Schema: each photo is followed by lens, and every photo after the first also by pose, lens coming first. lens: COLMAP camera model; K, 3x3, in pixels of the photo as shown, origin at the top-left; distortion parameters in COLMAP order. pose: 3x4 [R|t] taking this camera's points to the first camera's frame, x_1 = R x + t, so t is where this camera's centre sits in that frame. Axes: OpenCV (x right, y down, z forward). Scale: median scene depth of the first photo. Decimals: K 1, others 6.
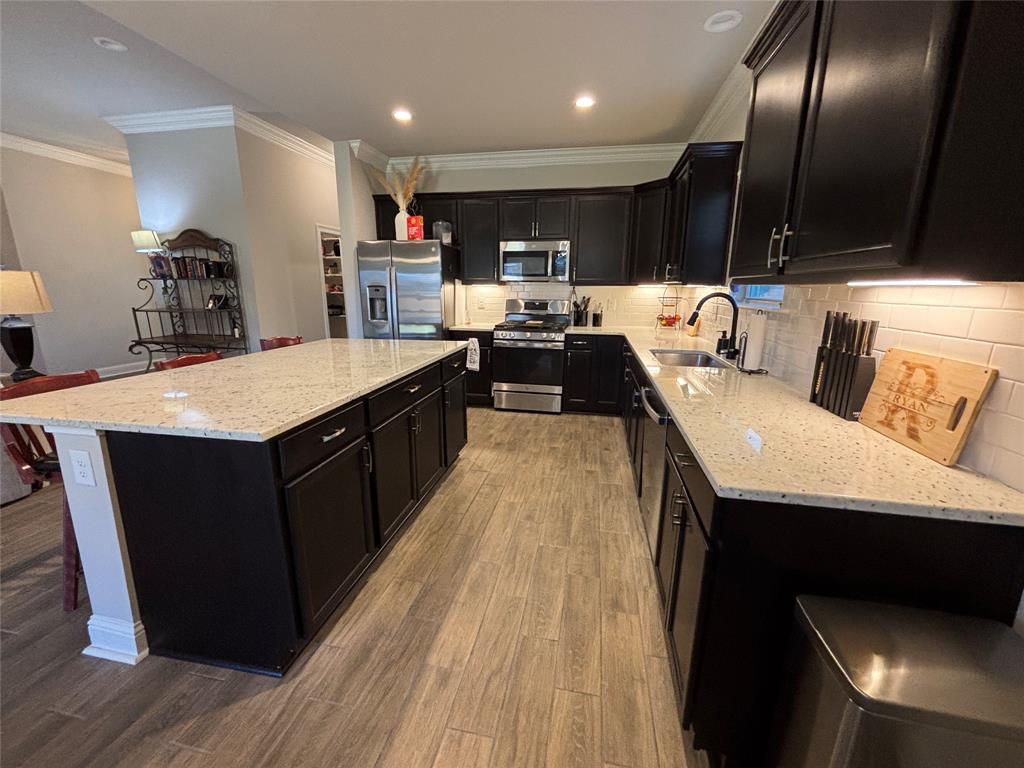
lens RADIAL K [[410.1, 0, 514.7], [0, 410.1, 382.6], [0, 0, 1]] dist [0.000485, -0.000268]
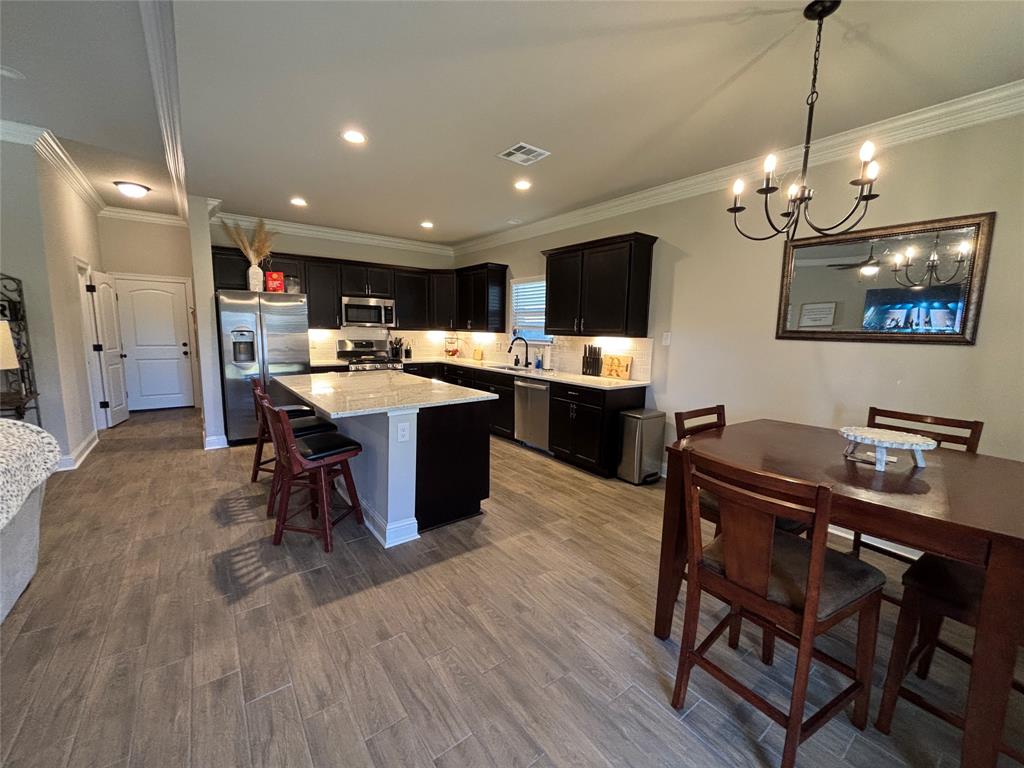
lens RADIAL K [[410.1, 0, 512.5], [0, 410.1, 382.4], [0, 0, 1]] dist [0.000485, -0.000268]
pose [[0.666390, -0.092588, 0.739832, -1.675078], [0.153420, 0.988054, -0.014538, 0.060446], [-0.729648, 0.123193, 0.672634, -0.573187]]
